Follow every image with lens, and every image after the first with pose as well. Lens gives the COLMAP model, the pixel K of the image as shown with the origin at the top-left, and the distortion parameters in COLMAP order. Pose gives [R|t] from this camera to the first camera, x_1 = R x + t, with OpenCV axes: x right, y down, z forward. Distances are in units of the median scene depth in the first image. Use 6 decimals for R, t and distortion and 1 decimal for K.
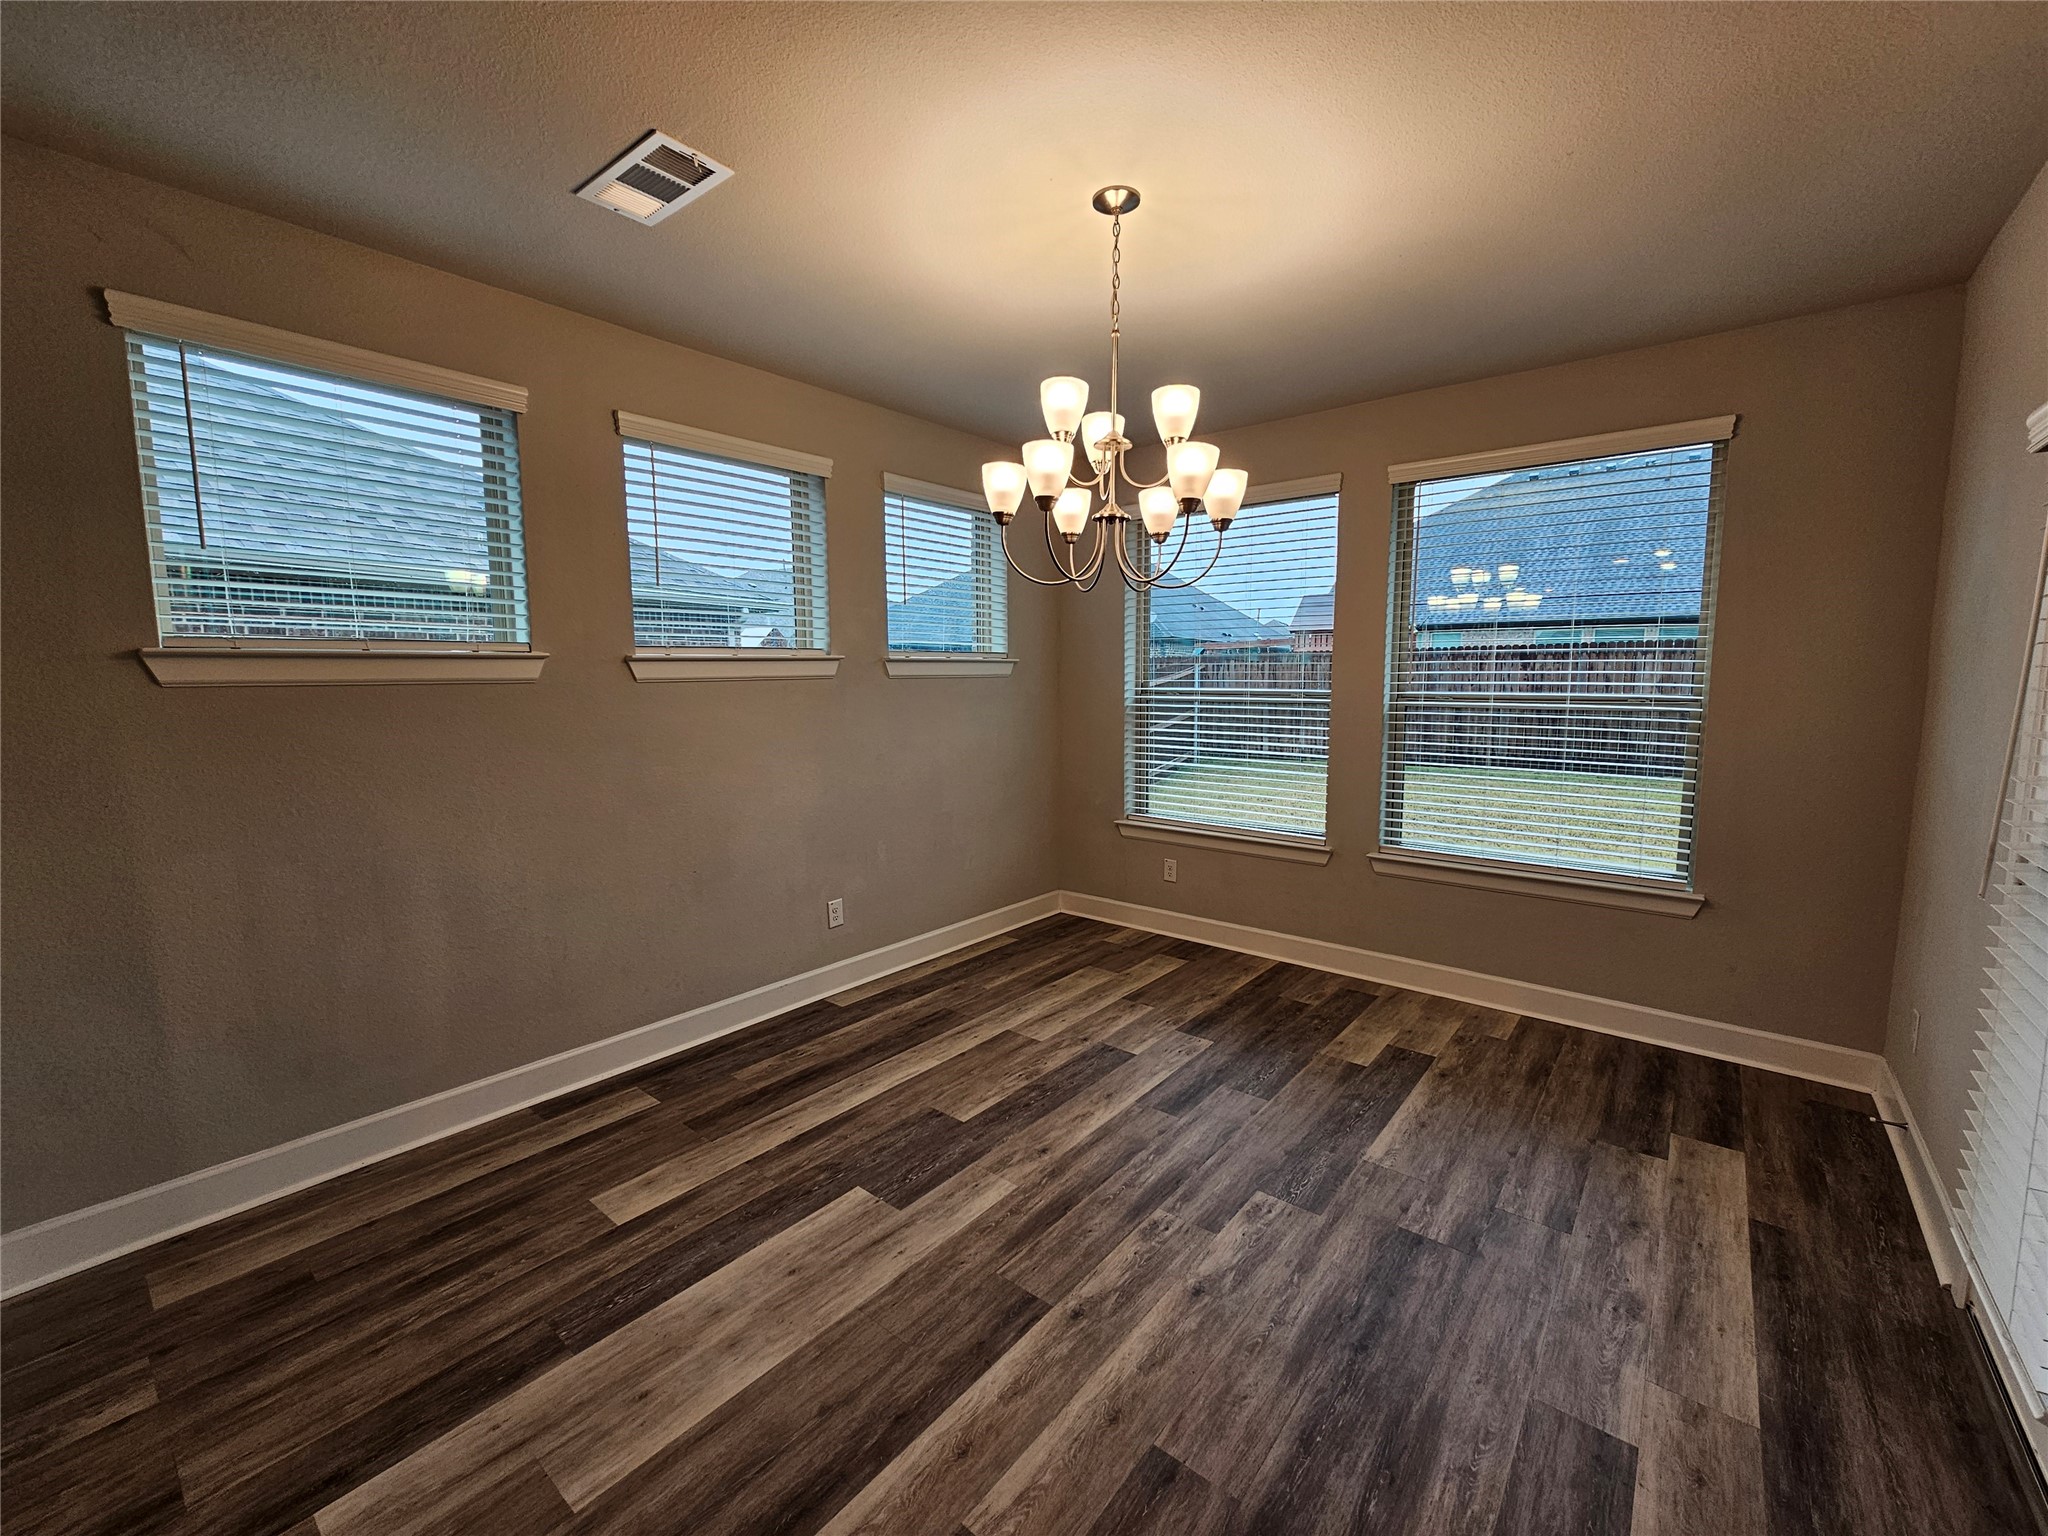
lens RADIAL K [[846.8, 0, 1035.7], [0, 846.8, 763.0], [0, 0, 1]] dist [0.004248, 0.000259]
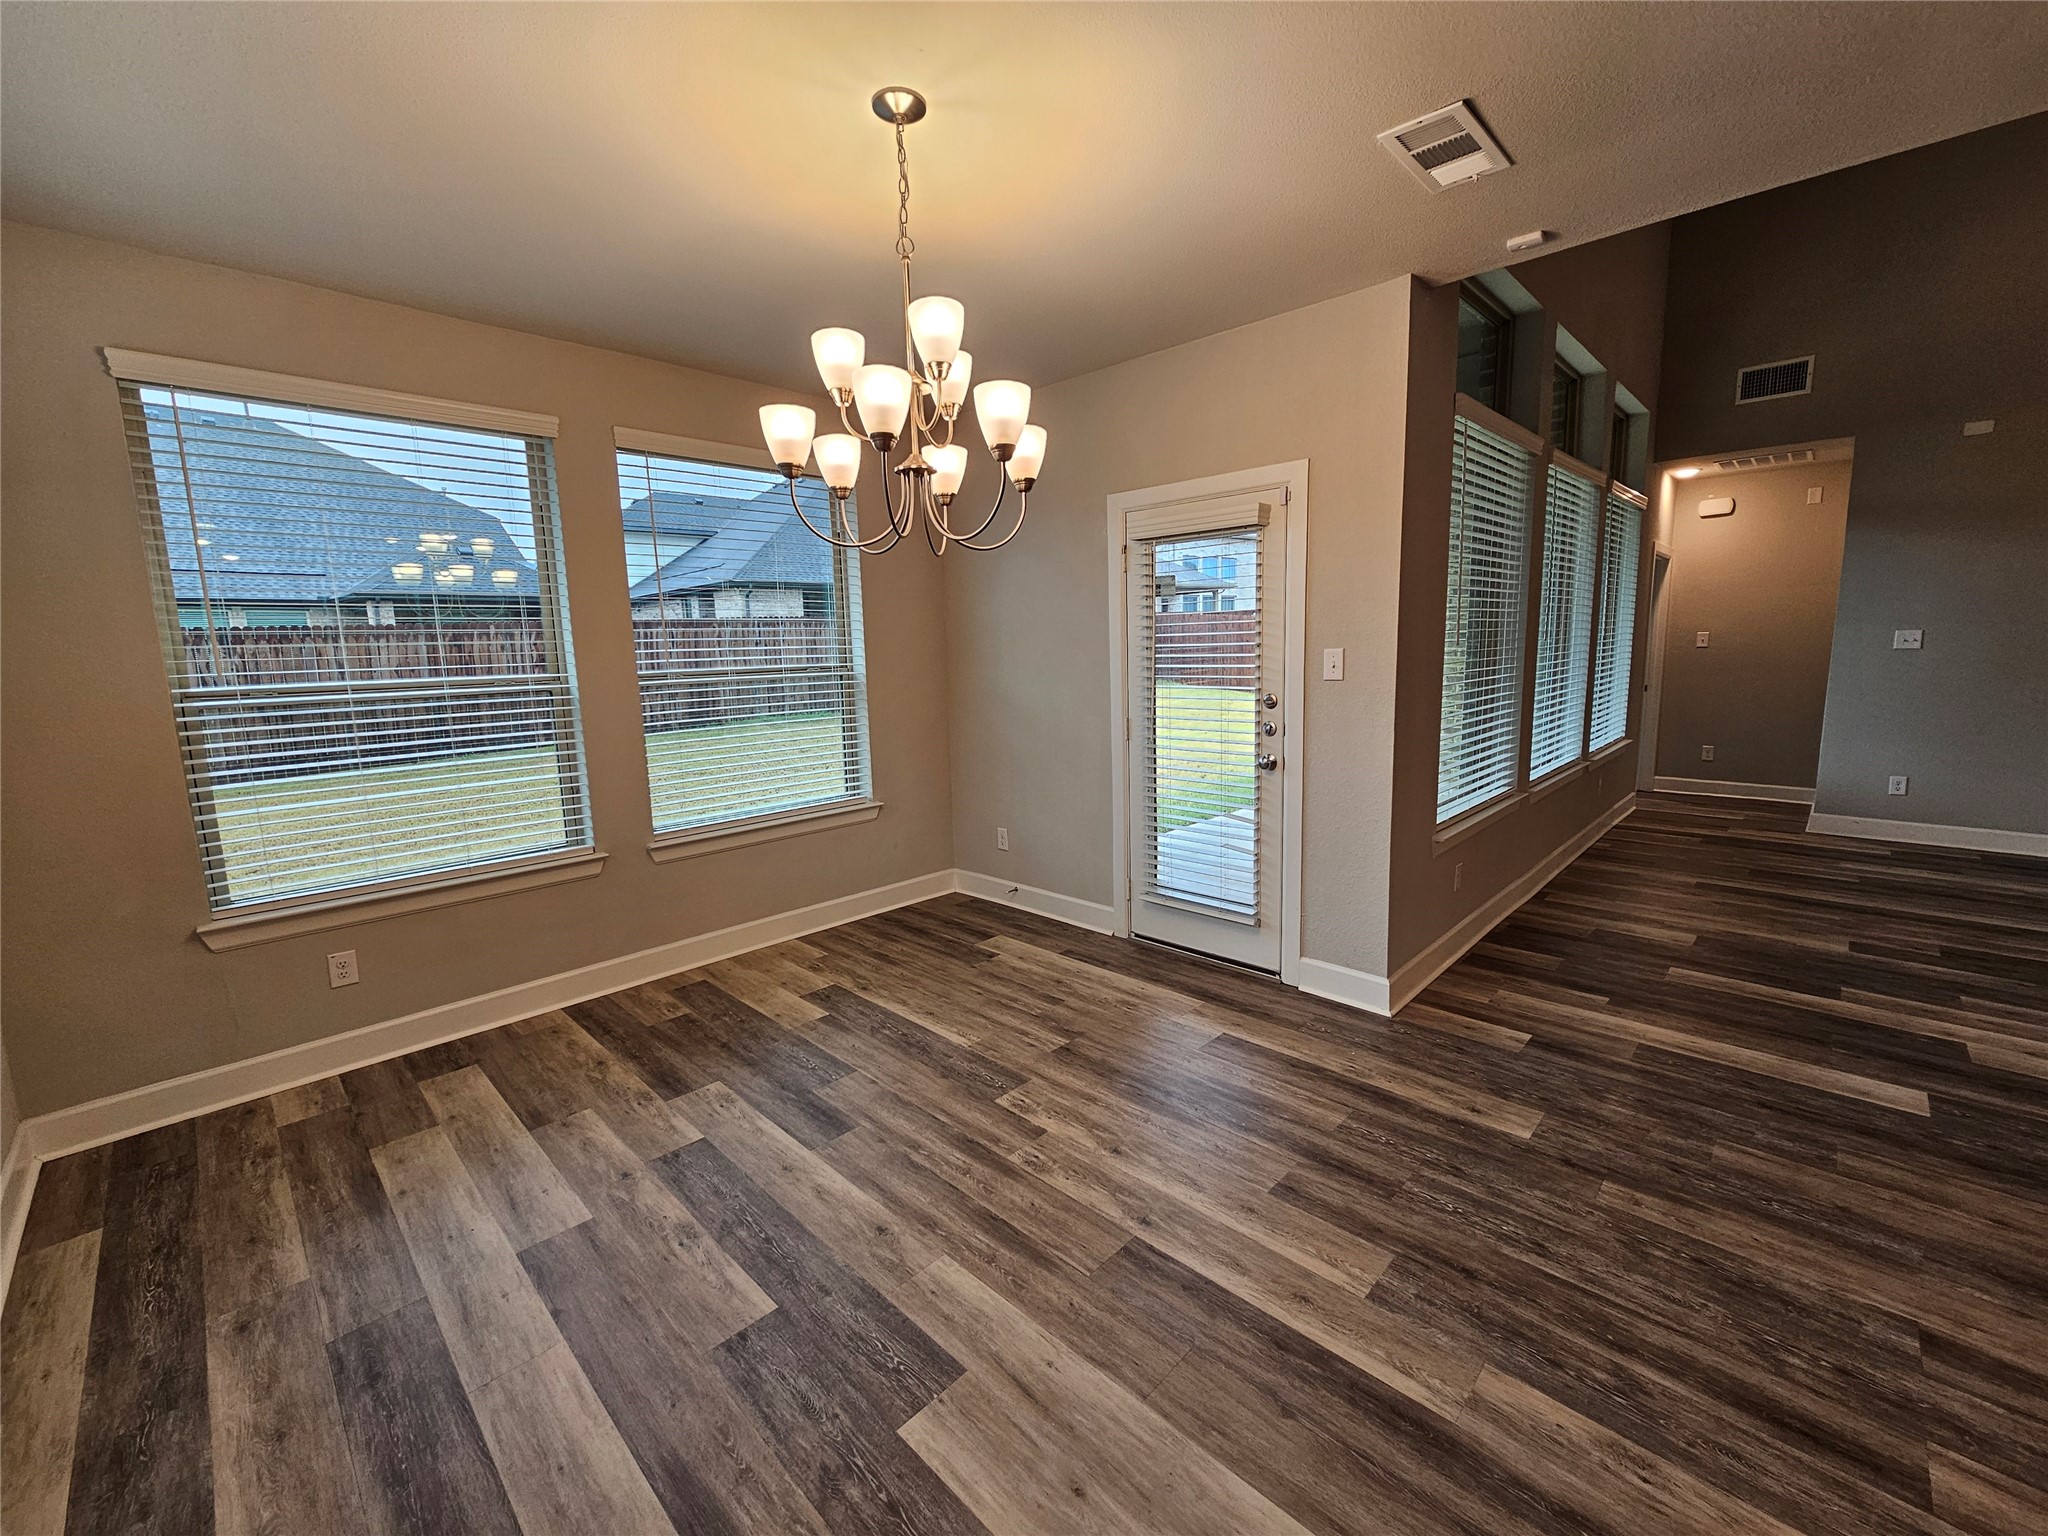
lens RADIAL K [[833.7, 0, 1033.9], [0, 833.7, 763.8], [0, 0, 1]] dist [-0.000079, -0.000177]
pose [[0.090191, -0.145658, 0.985215, -0.621608], [0.129434, 0.982571, 0.133418, -0.068520], [-0.987478, 0.115488, 0.107472, 0.622281]]
